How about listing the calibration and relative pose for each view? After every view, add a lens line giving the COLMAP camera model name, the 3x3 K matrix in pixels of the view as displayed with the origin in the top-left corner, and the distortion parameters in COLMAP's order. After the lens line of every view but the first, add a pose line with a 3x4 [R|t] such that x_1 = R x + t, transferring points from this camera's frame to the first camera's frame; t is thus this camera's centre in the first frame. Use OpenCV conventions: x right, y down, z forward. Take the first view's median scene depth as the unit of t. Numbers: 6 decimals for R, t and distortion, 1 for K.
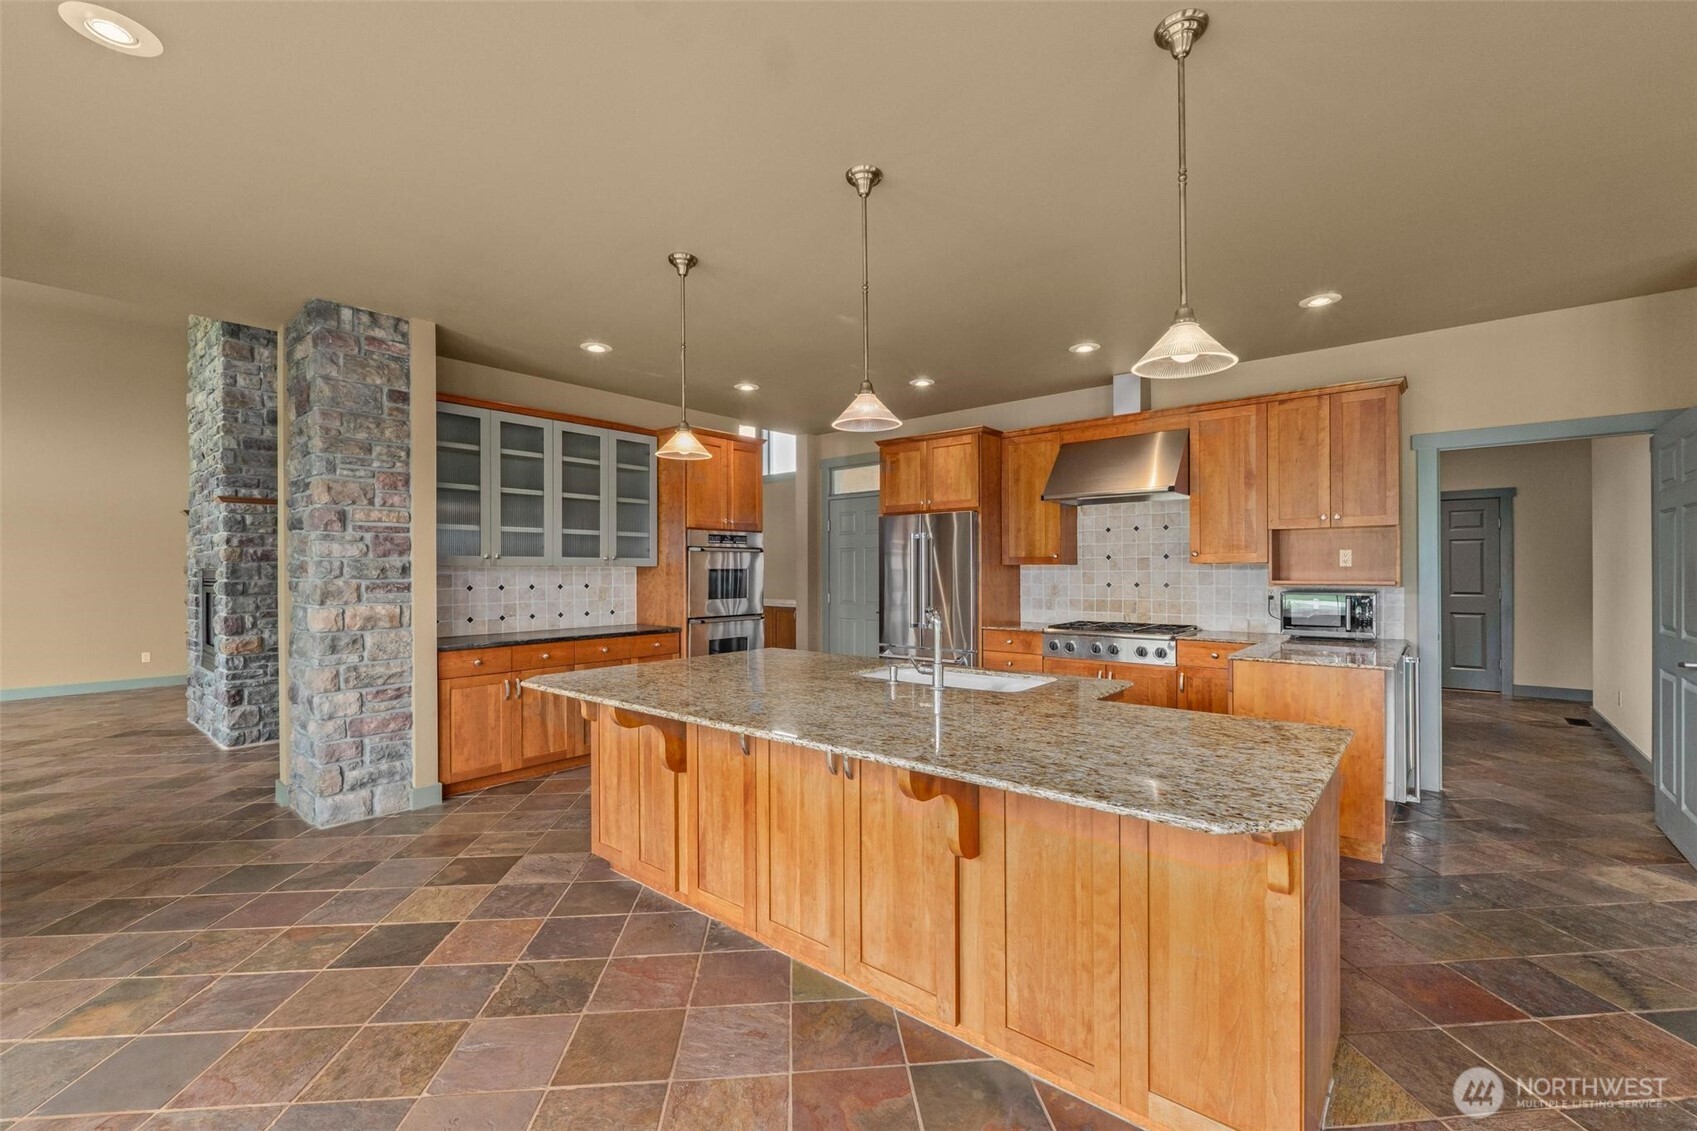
lens RADIAL K [[709.8, 0, 853.1], [0, 709.8, 571.0], [0, 0, 1]] dist [-0.002514, -0.000176]
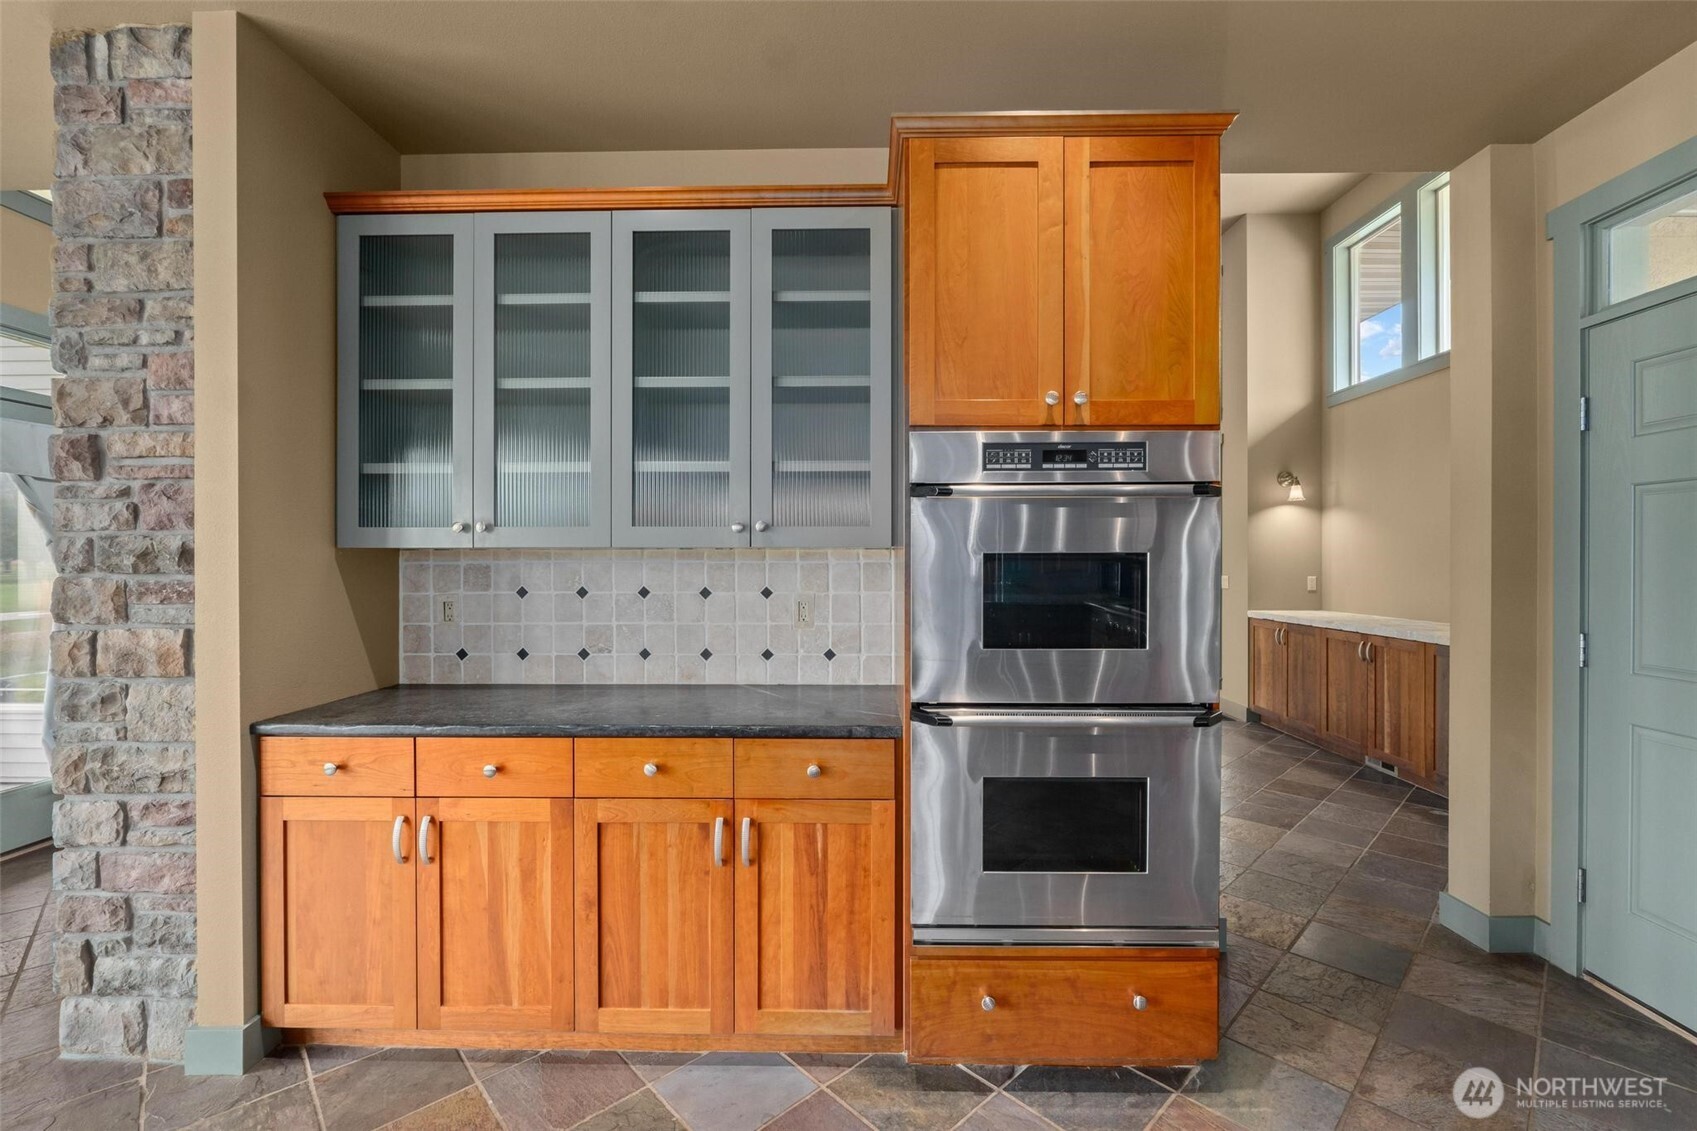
lens RADIAL K [[707.3, 0, 853.5], [0, 707.3, 562.0], [0, 0, 1]] dist [-0.007117, -0.000571]
pose [[0.626853, 0.003869, -0.779128, 0.006518], [-0.001955, 0.999992, 0.003393, 0.000113], [0.779135, -0.000604, 0.626856, 0.866532]]
